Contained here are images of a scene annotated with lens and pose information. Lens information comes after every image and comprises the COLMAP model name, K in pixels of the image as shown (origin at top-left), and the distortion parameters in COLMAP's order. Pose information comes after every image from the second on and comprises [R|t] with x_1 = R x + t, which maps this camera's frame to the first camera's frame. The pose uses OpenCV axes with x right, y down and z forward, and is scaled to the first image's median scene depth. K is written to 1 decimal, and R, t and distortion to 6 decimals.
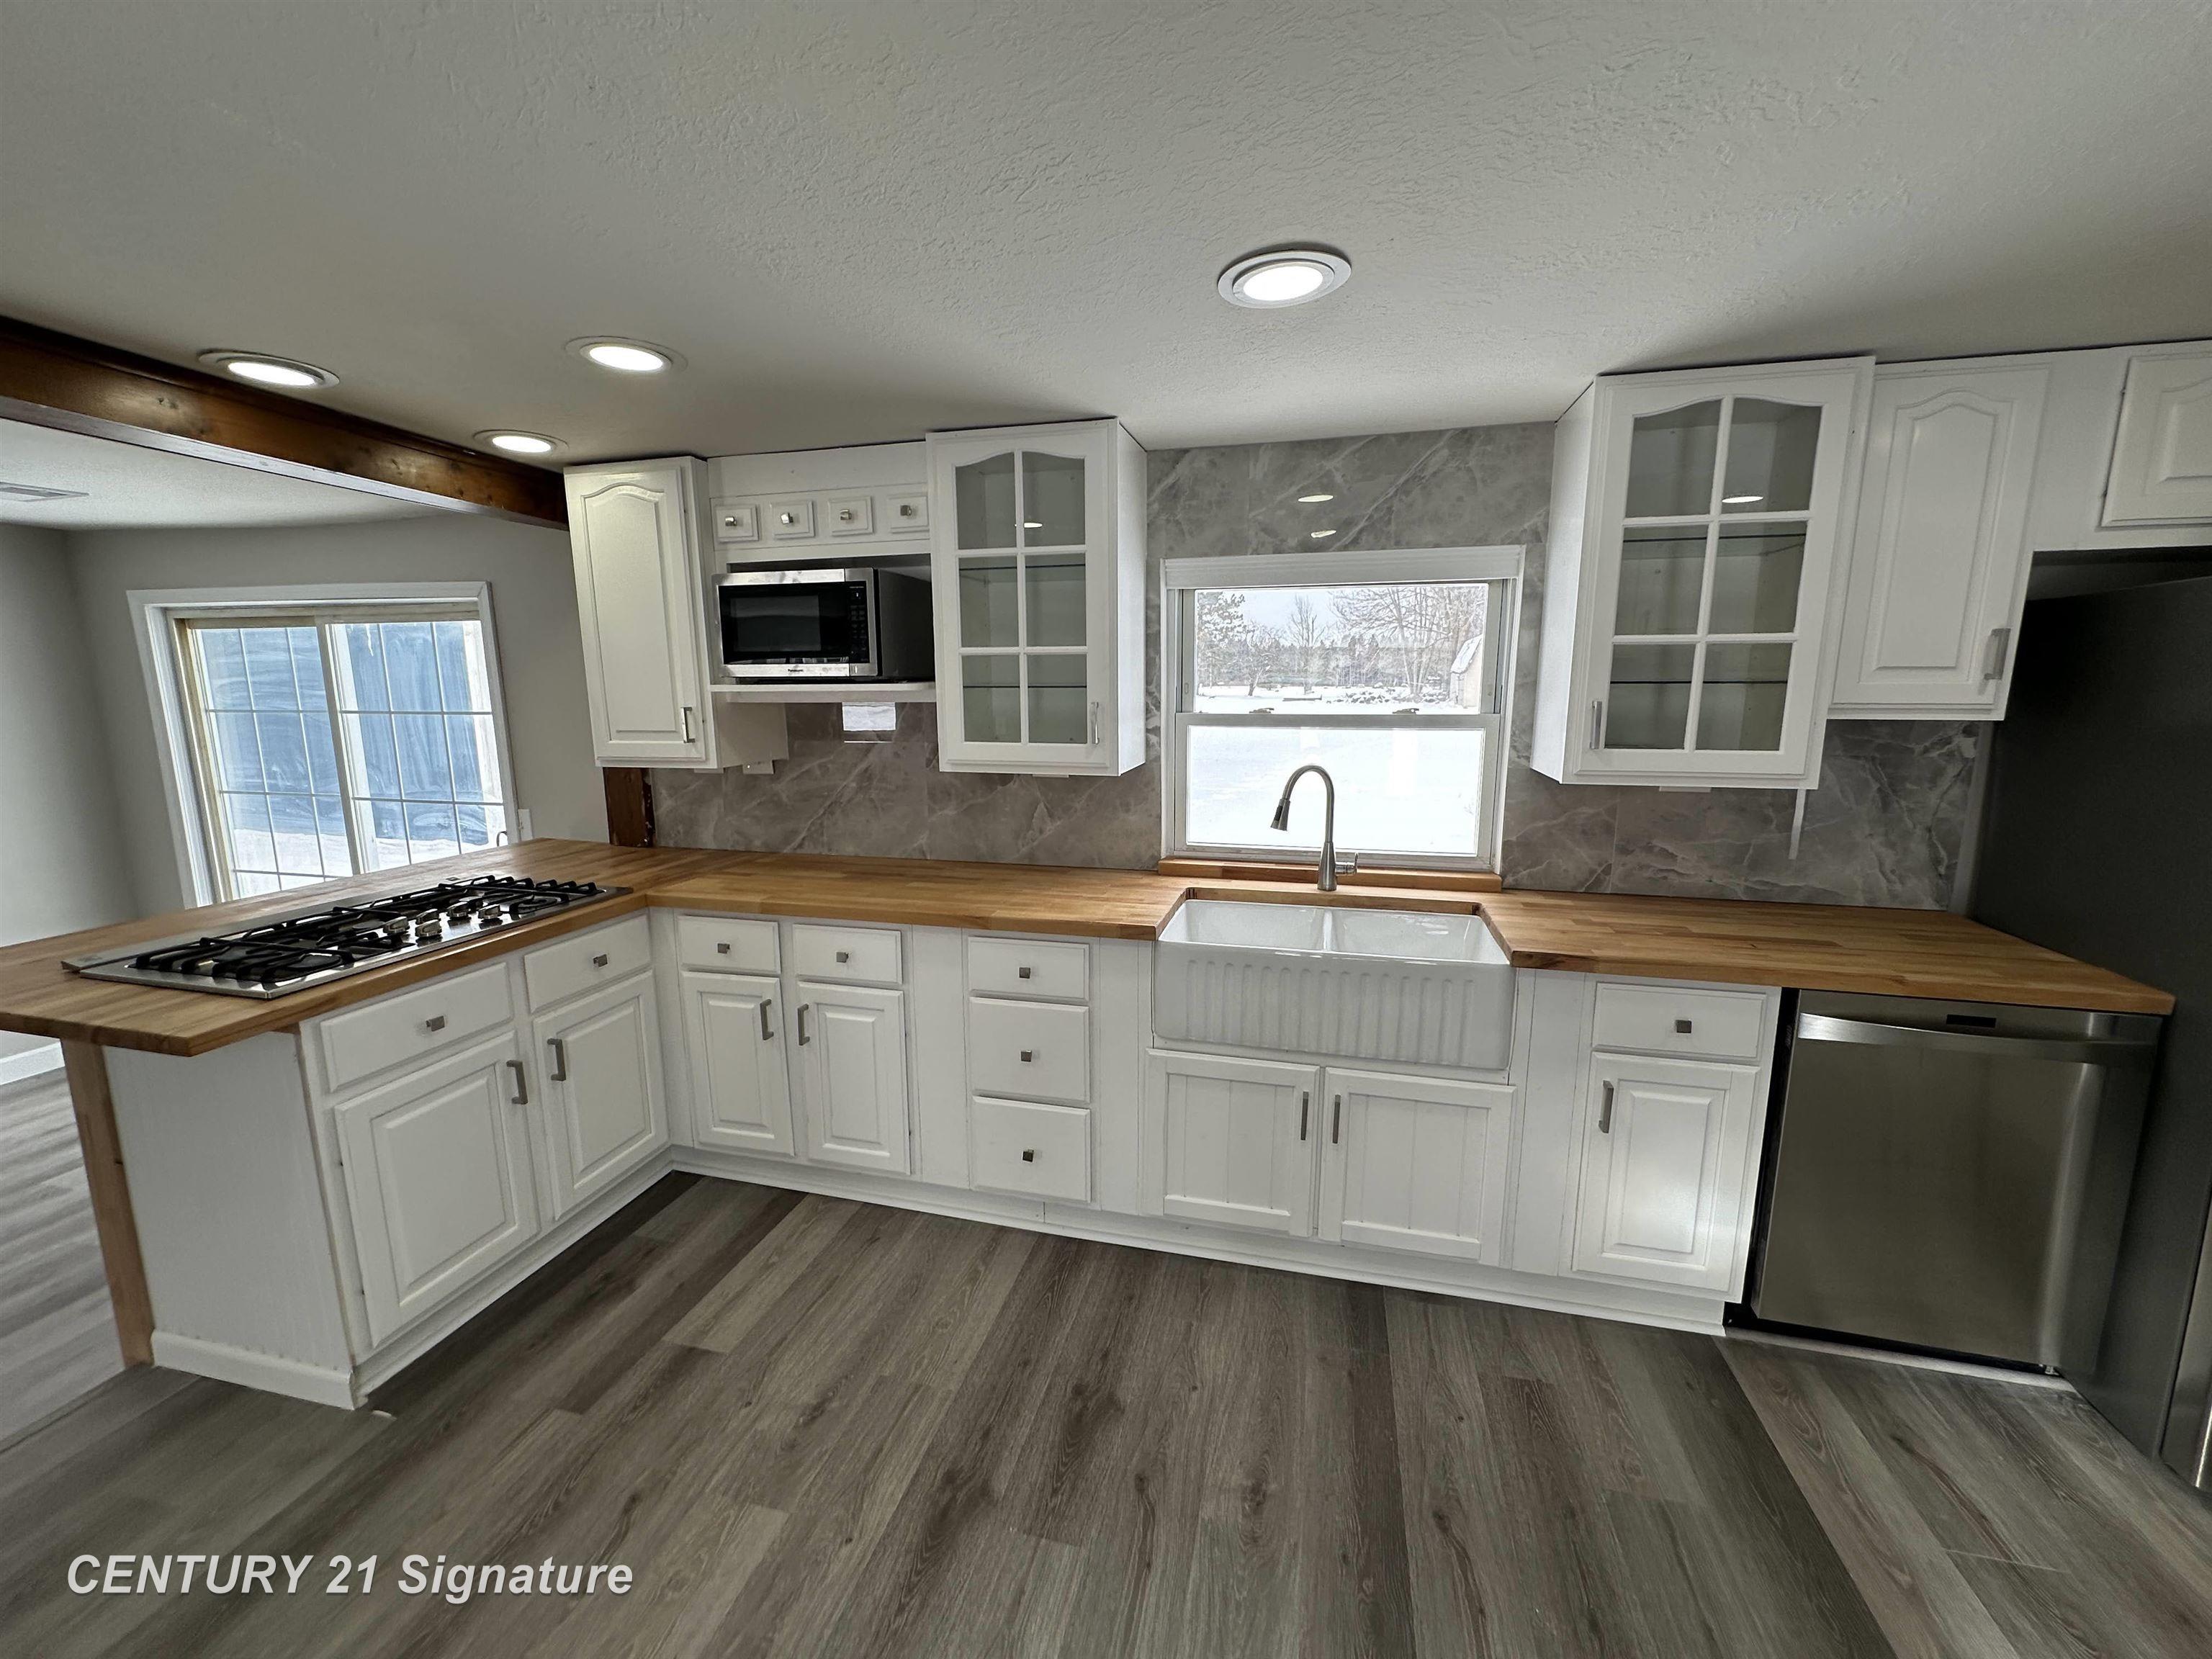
lens RADIAL K [[881.3, 0, 1110.3], [0, 881.3, 826.5], [0, 0, 1]] dist [-0.000359, 0.000056]
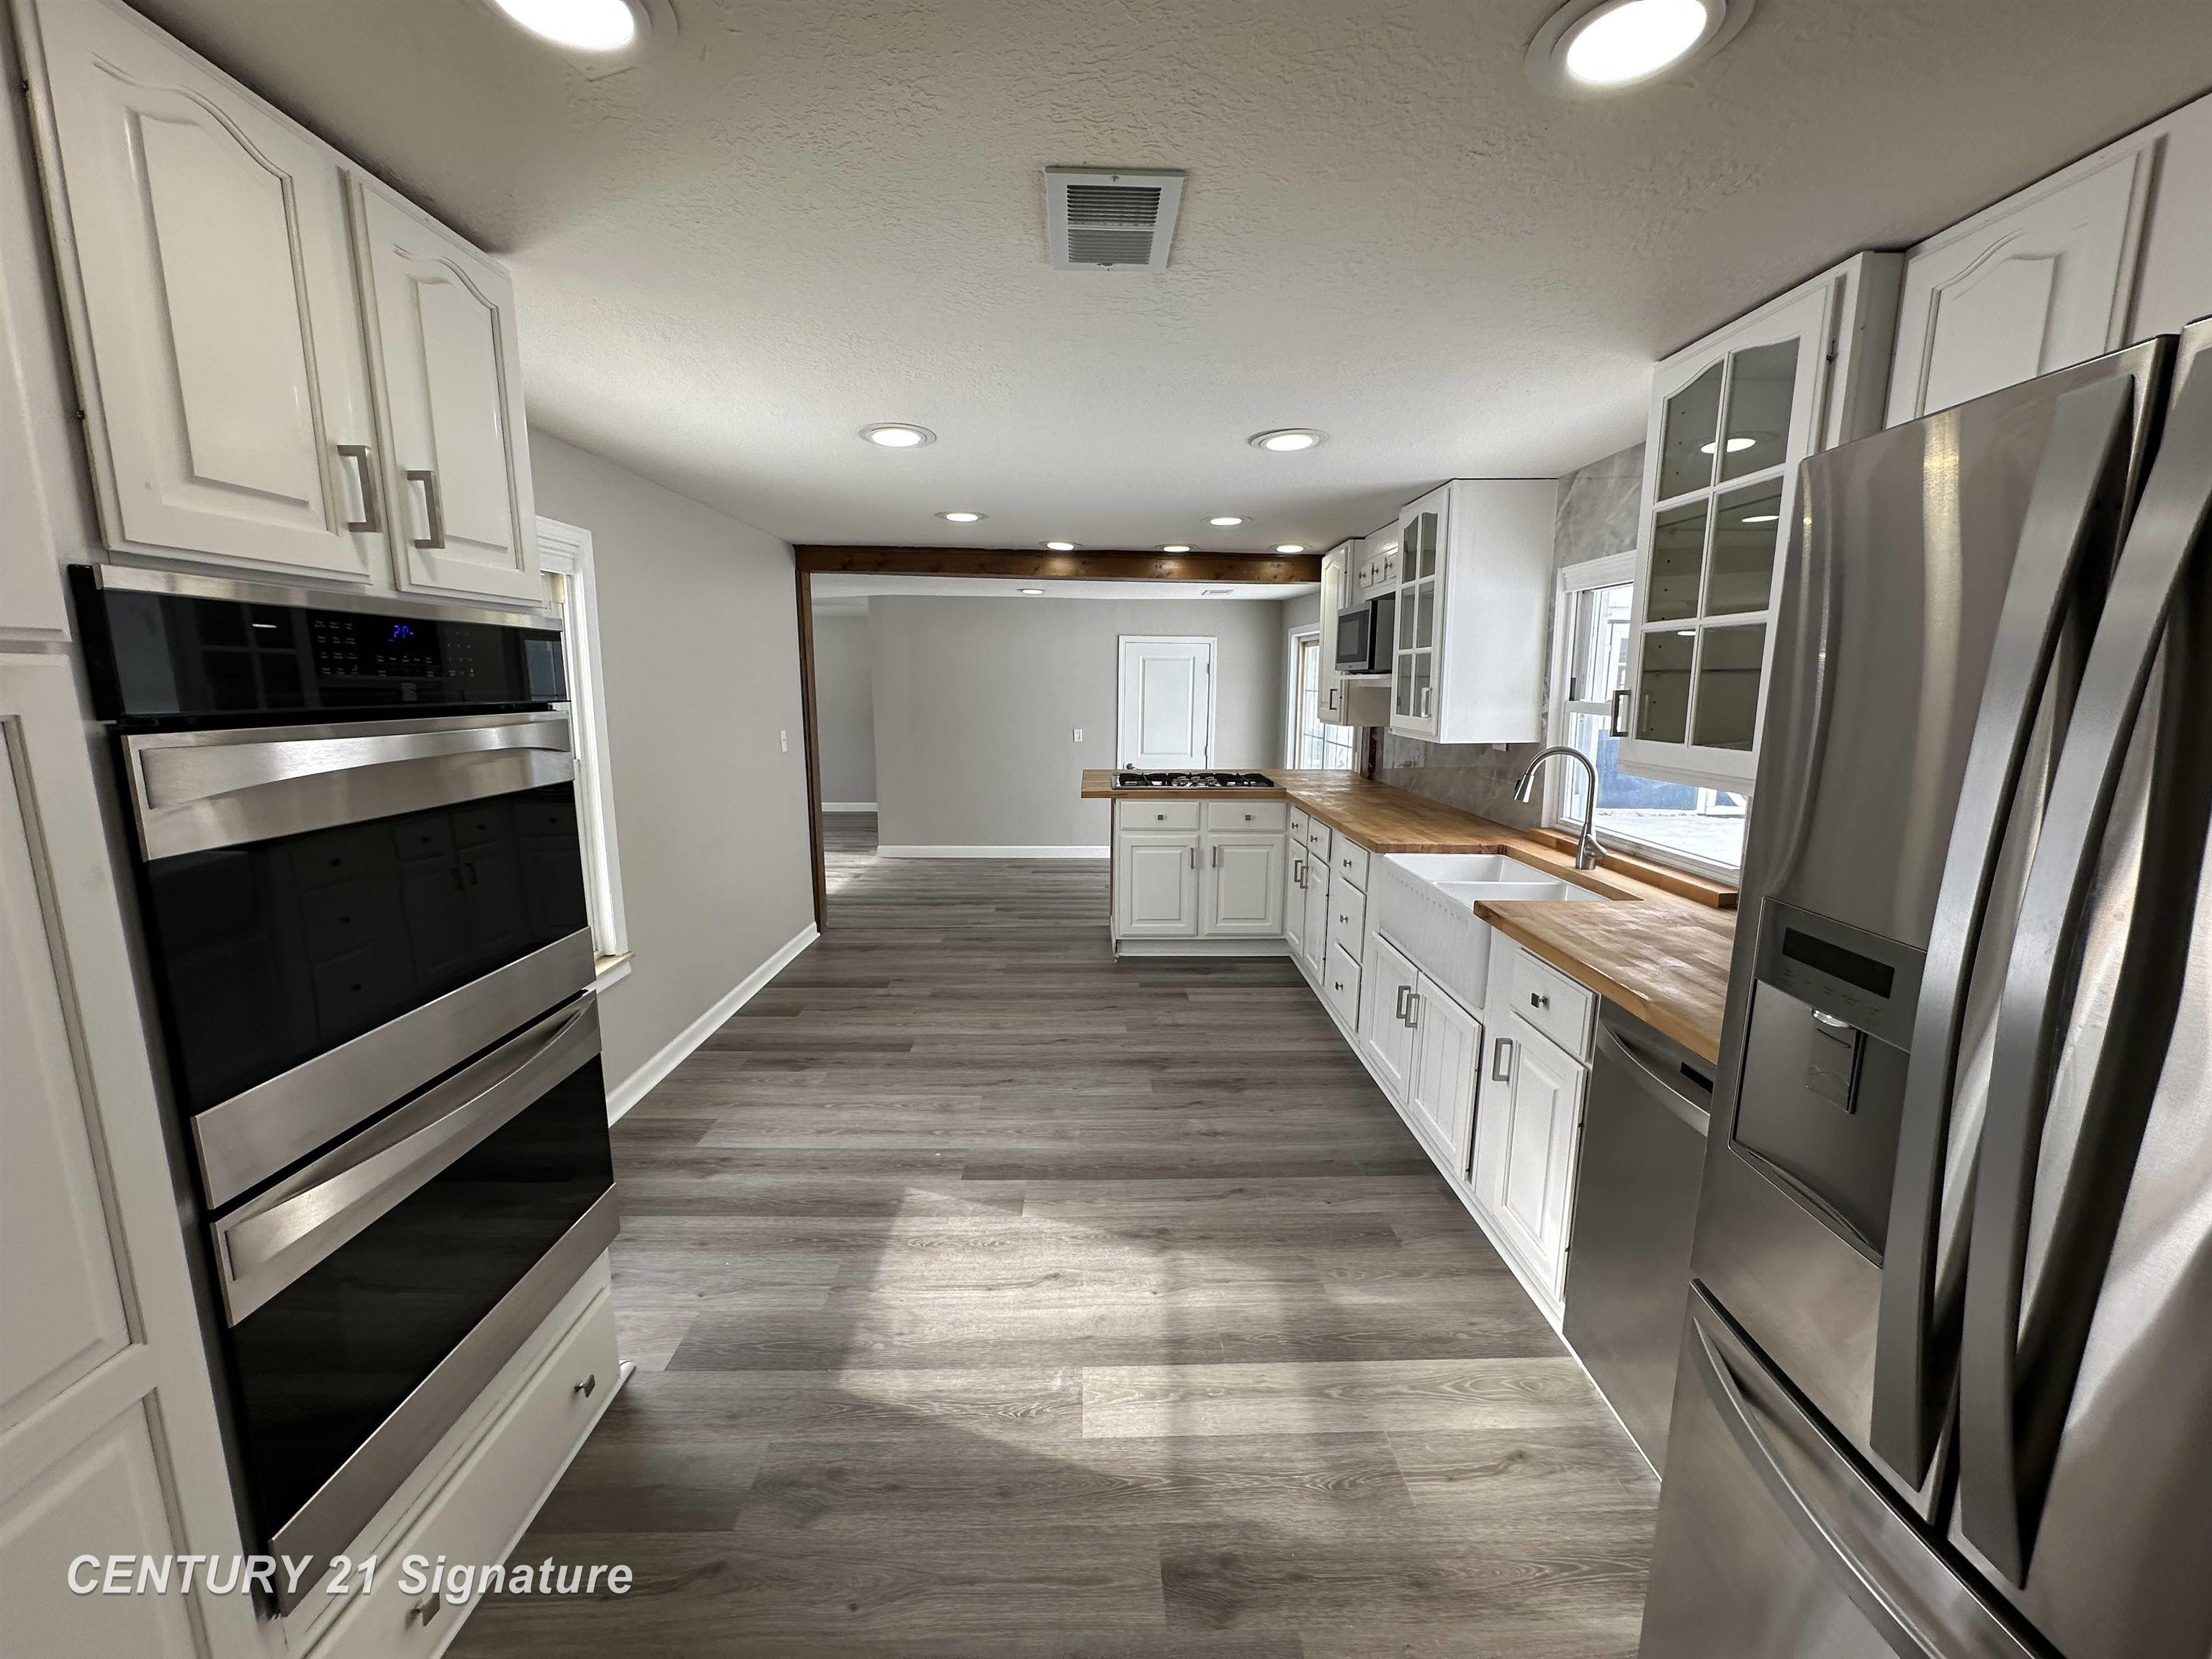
lens RADIAL K [[877.0, 0, 1108.8], [0, 877.0, 827.3], [0, 0, 1]] dist [-0.002376, 0.000098]
pose [[0.267120, 0.165566, -0.949334, 1.152897], [-0.161525, 0.978886, 0.125270, -0.018318], [0.950030, 0.119879, 0.288223, 0.154424]]
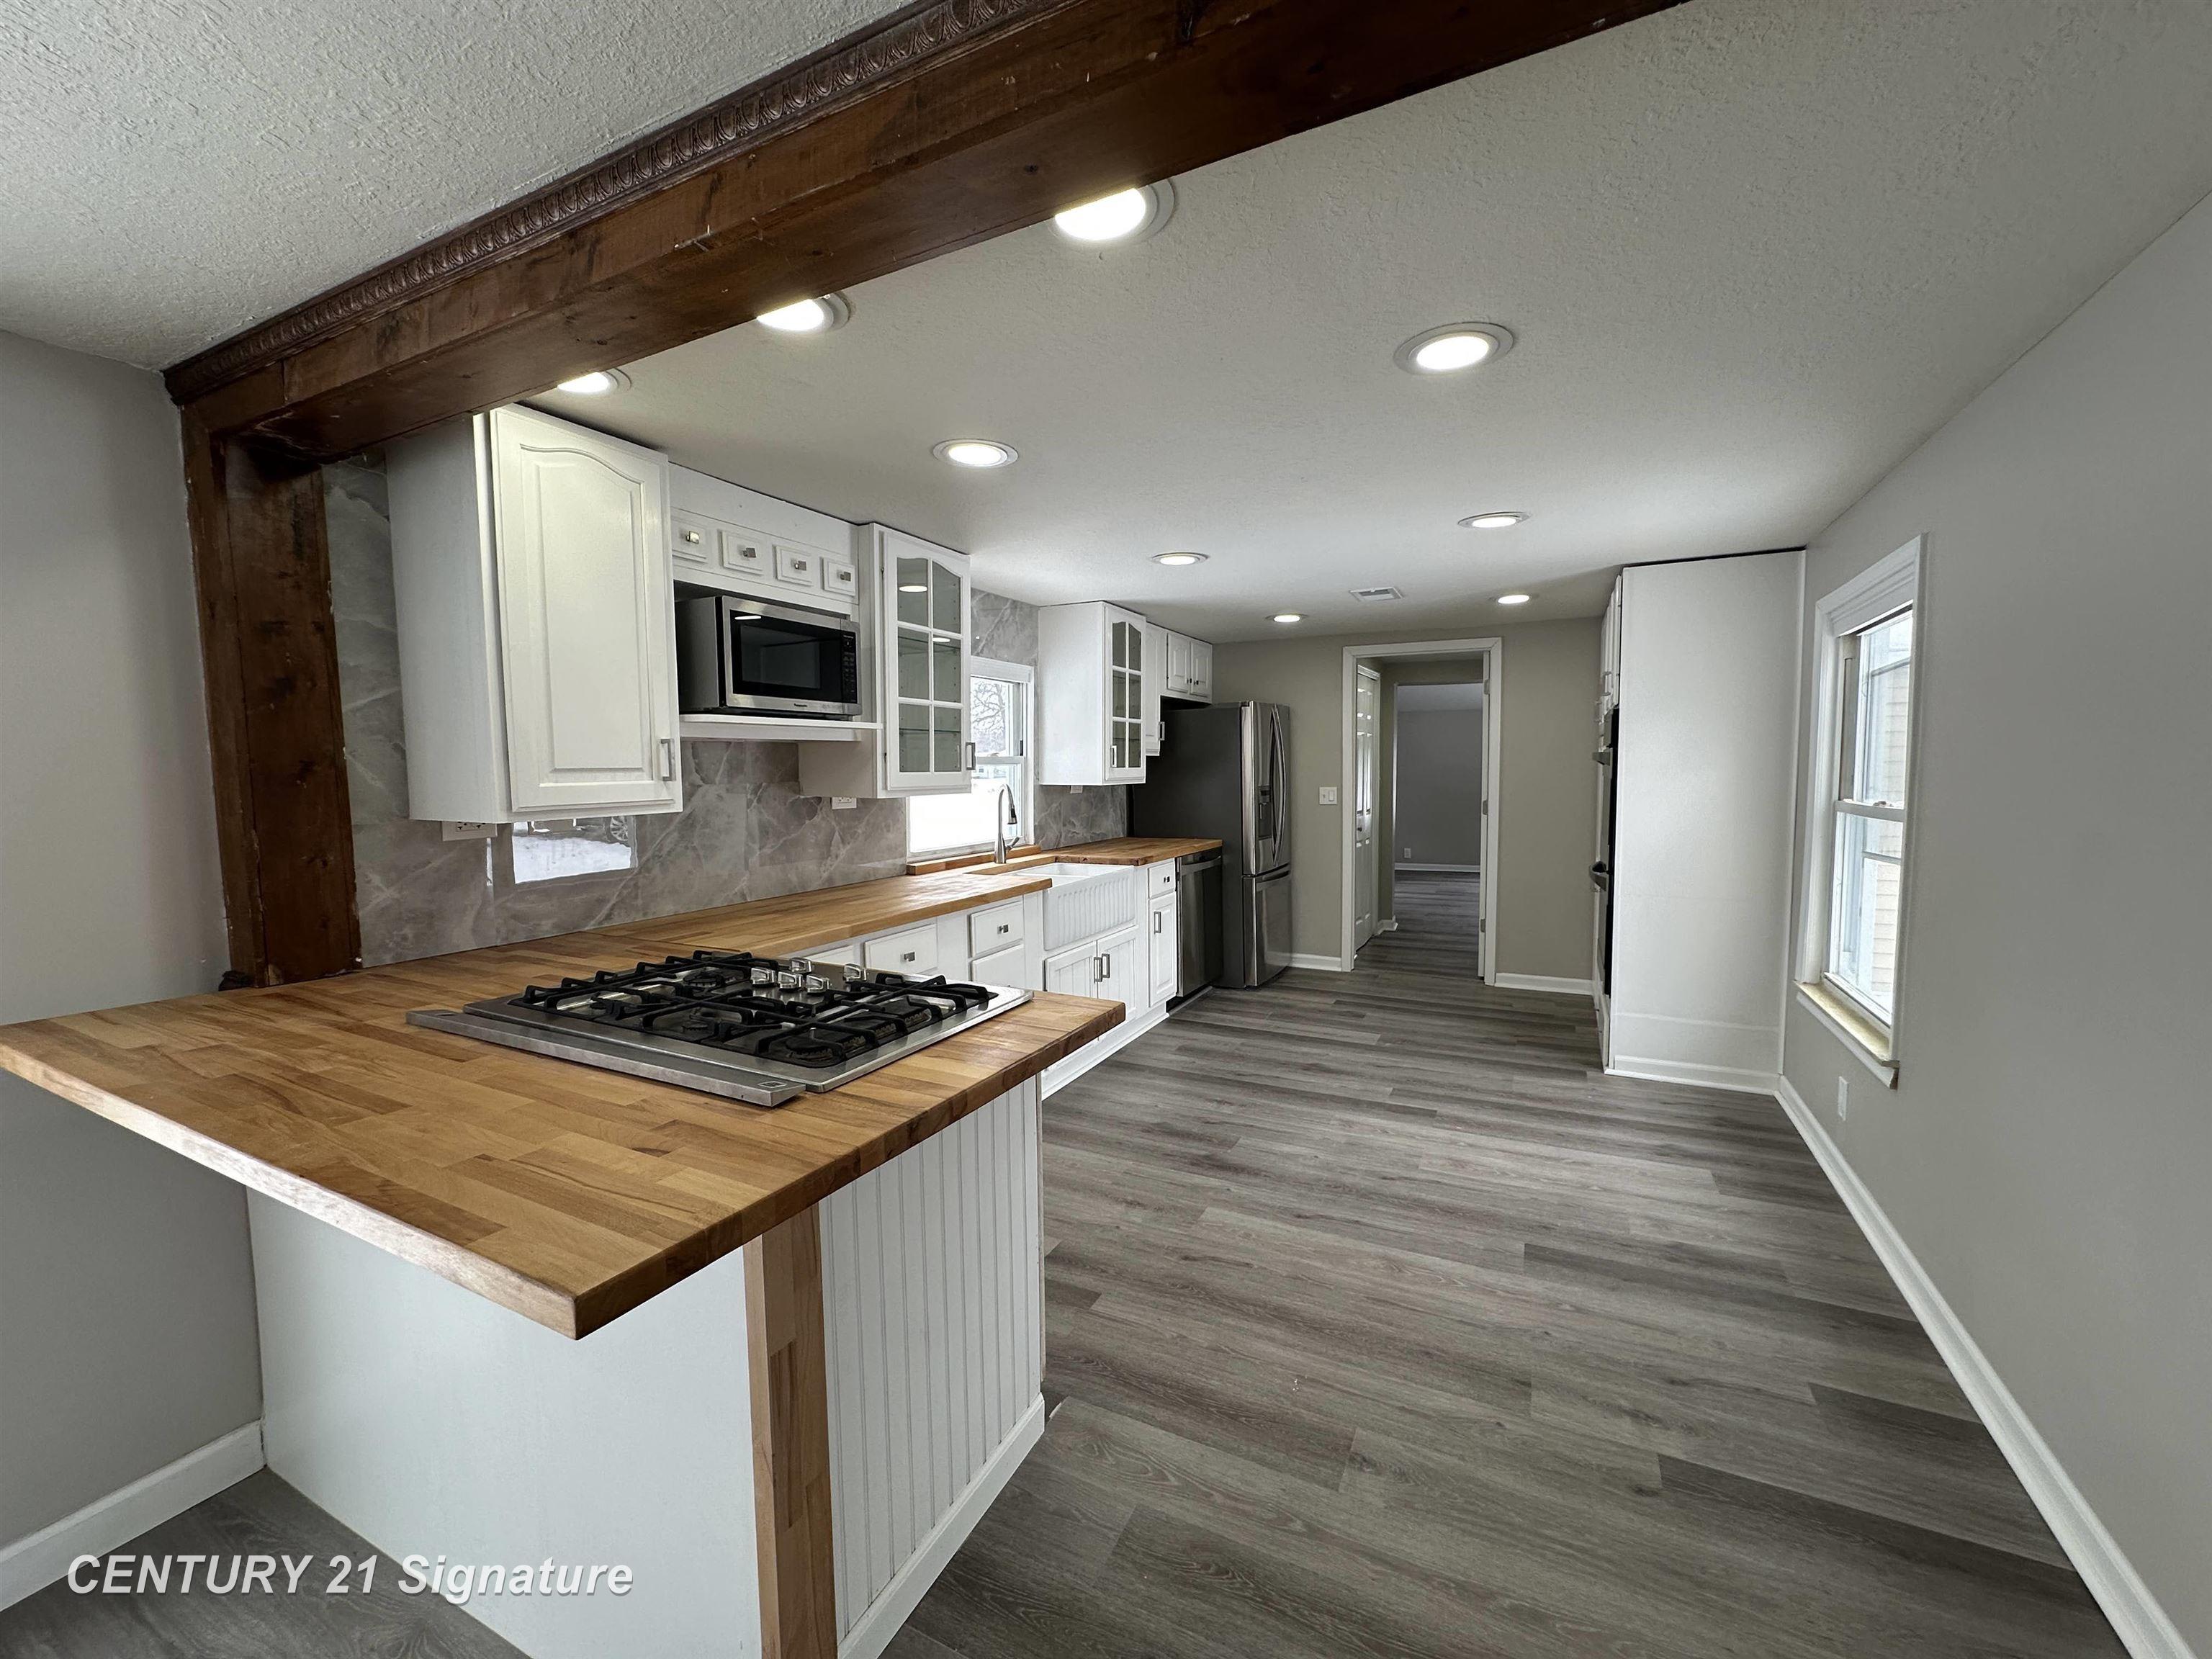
lens RADIAL K [[877.0, 0, 1108.8], [0, 877.0, 827.3], [0, 0, 1]] dist [-0.002376, 0.000098]
pose [[0.220145, -0.066090, 0.973226, -1.335432], [0.165345, 0.985793, 0.029542, -0.008825], [-0.961352, 0.154415, 0.227945, 0.464359]]
